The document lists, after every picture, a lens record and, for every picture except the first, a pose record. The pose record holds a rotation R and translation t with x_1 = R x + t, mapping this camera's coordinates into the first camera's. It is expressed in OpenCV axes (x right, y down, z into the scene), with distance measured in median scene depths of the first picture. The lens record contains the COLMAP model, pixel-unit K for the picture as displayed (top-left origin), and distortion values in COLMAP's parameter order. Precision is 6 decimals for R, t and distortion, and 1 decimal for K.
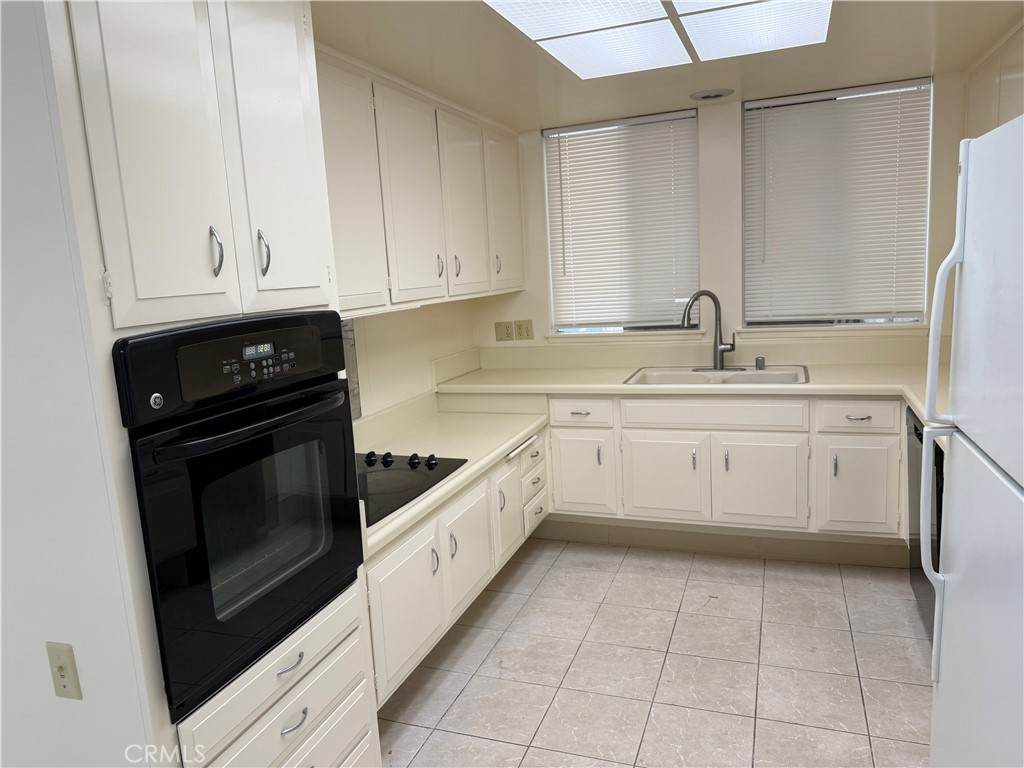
lens RADIAL K [[715.5, 0, 512.0], [0, 715.5, 384.0], [0, 0, 1]] dist [0.085924, -0.130035]
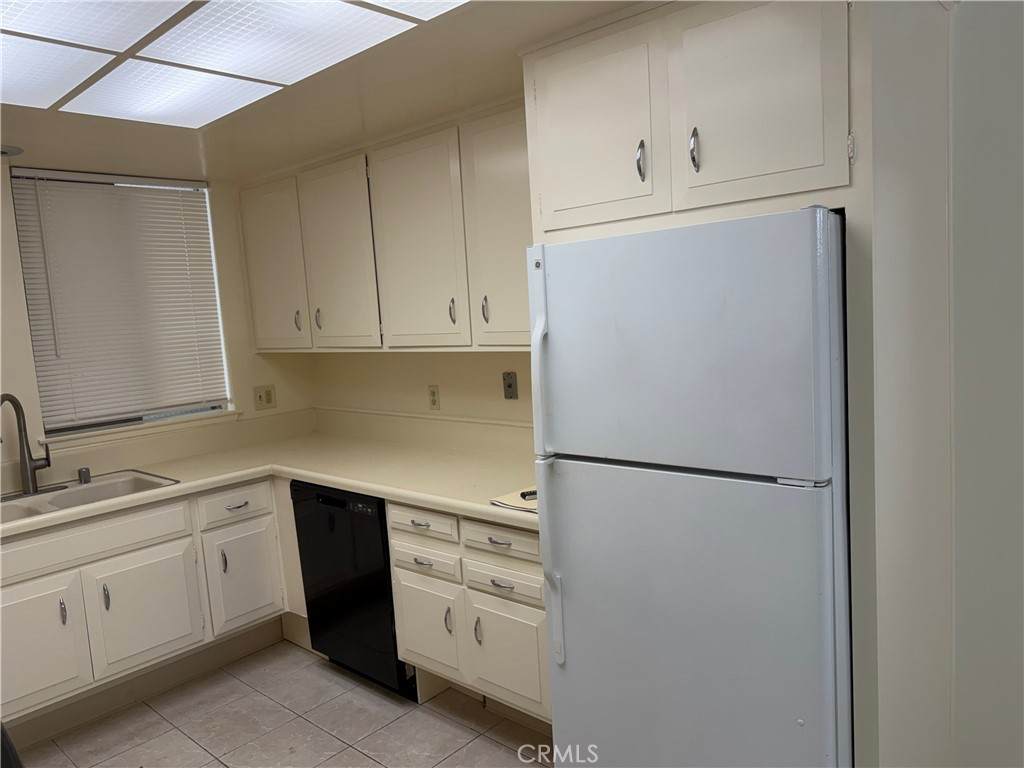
lens RADIAL K [[715.5, 0, 512.0], [0, 715.5, 384.0], [0, 0, 1]] dist [0.085924, -0.130035]
pose [[0.368573, -0.061045, 0.927592, -0.266605], [0.192956, 0.981133, -0.012102, -0.029757], [-0.909353, 0.183445, 0.373398, 0.239868]]
